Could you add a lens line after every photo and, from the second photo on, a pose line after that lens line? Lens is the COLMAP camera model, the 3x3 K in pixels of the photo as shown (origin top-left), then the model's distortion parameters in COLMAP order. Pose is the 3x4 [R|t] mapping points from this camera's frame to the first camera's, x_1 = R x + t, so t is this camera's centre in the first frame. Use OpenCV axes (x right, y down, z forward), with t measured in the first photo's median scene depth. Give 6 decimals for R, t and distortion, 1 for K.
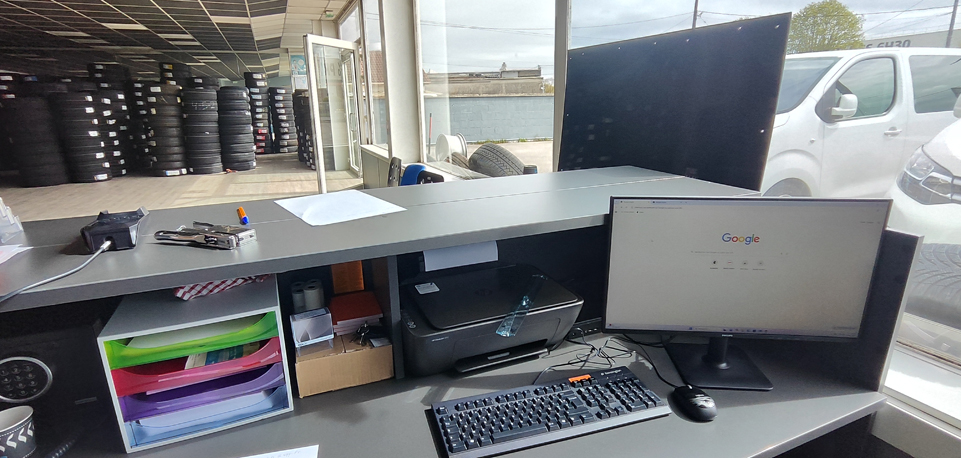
lens RADIAL K [[461.6, 0, 479.8], [0, 461.6, 223.3], [0, 0, 1]] dist [0.003120, 0.001738]
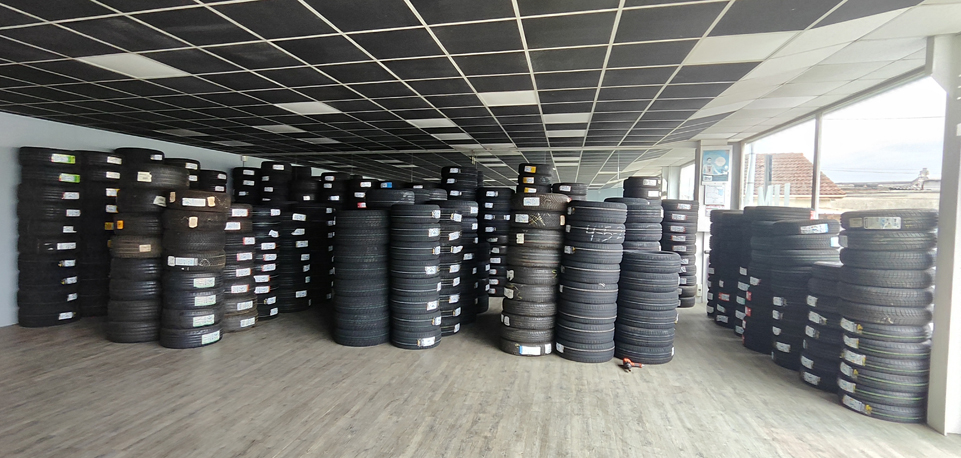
lens RADIAL K [[461.6, 0, 479.8], [0, 461.6, 223.3], [0, 0, 1]] dist [0.003120, 0.001738]
pose [[0.833517, 0.049086, -0.550309, -0.421364], [-0.173811, 0.968770, -0.176848, -0.146354], [0.524442, 0.243056, 0.816017, 0.490964]]
